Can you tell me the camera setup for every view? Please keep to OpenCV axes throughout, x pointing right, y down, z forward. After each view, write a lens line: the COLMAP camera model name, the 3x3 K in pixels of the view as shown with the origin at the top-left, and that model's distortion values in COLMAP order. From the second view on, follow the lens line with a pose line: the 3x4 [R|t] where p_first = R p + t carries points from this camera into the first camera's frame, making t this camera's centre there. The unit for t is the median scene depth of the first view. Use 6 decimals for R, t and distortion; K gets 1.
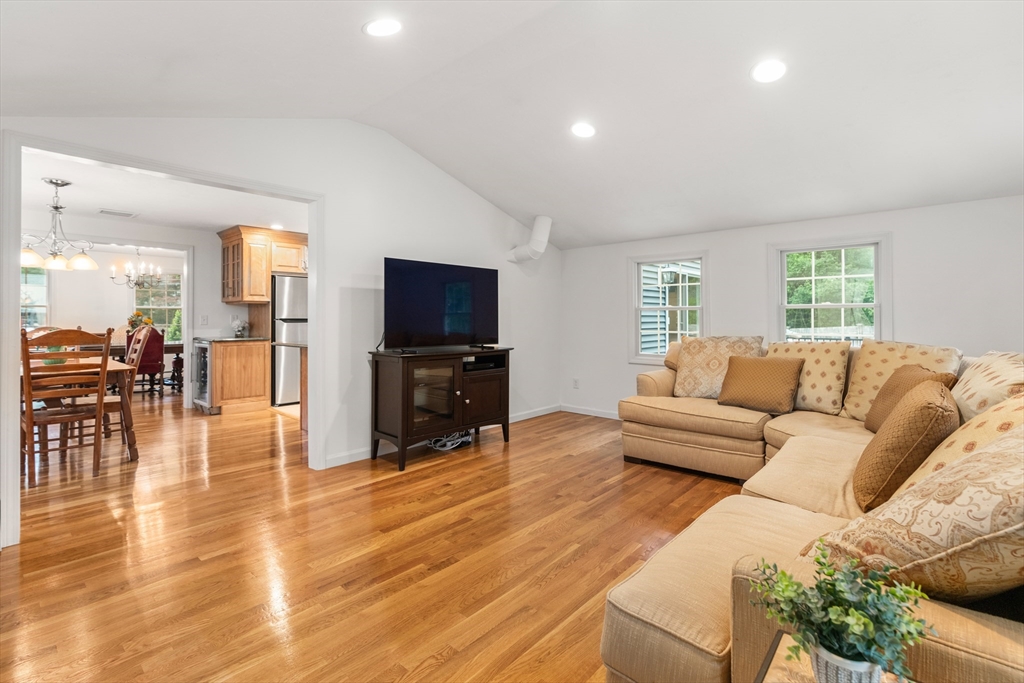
lens RADIAL K [[470.7, 0, 510.9], [0, 470.7, 310.7], [0, 0, 1]] dist [-0.002417, -0.000407]
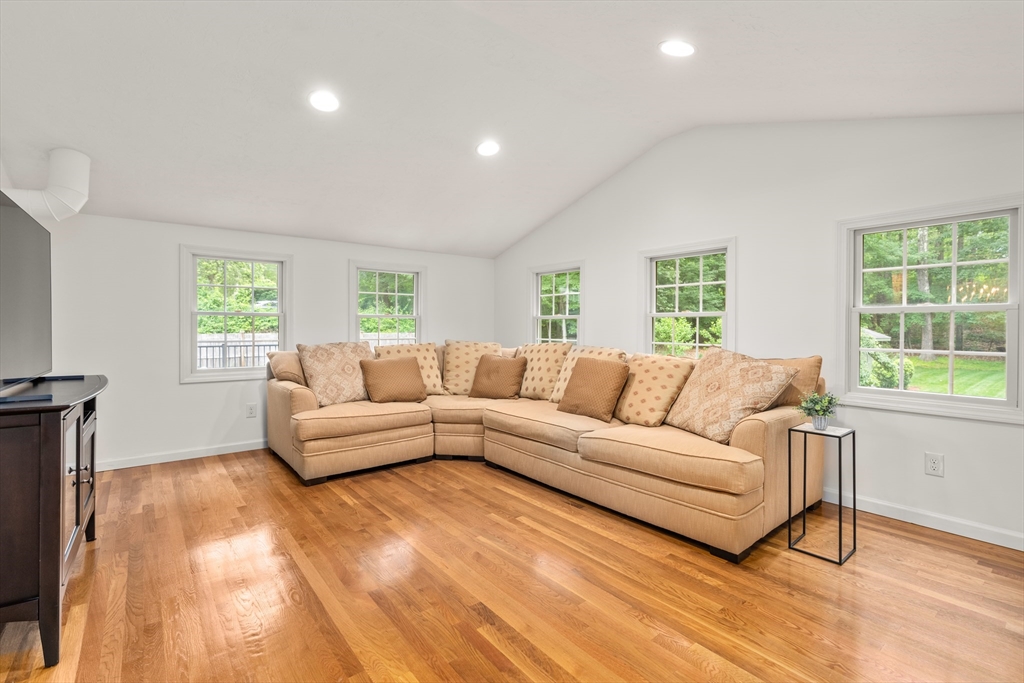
lens RADIAL K [[469.2, 0, 515.0], [0, 469.2, 334.5], [0, 0, 1]] dist [-0.003593, -0.000249]
pose [[0.165904, -0.013569, 0.986049, -0.642270], [-0.016896, 0.999719, 0.016599, 0.014836], [-0.985997, -0.019414, 0.165628, 0.546632]]
